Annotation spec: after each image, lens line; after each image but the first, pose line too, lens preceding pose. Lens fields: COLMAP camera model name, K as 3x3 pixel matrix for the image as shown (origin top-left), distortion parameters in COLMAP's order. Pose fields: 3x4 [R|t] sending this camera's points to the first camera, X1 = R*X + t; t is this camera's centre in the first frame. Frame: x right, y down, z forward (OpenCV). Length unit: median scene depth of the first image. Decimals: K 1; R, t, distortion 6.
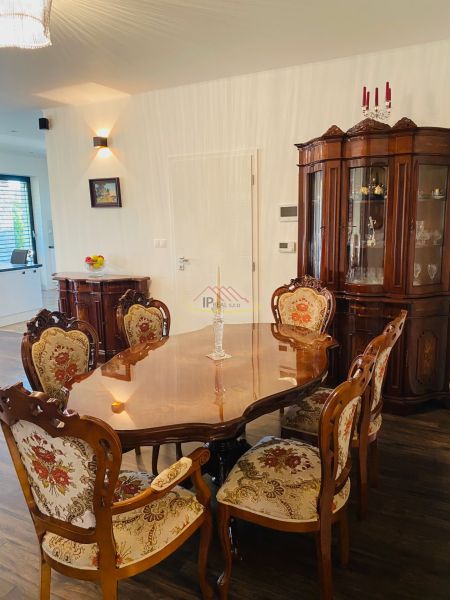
lens RADIAL K [[449.4, 0, 225.3], [0, 449.4, 296.6], [0, 0, 1]] dist [0.013109, -0.016159]
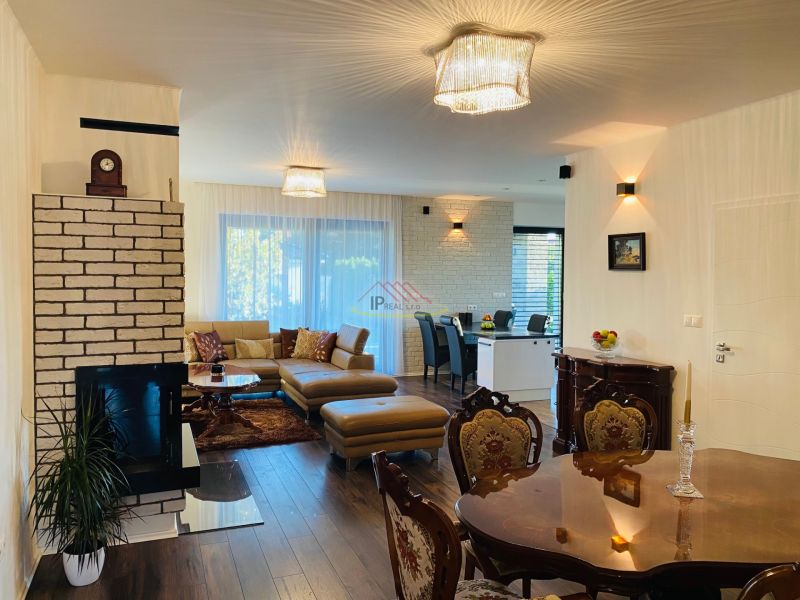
lens RADIAL K [[599.2, 0, 399.3], [0, 599.2, 303.3], [0, 0, 1]] dist [0.013109, -0.016159]
pose [[0.751999, 0.056245, -0.656760, 0.130221], [-0.137003, 0.987931, -0.072264, -0.014806], [0.644769, 0.144320, 0.750629, -0.019156]]
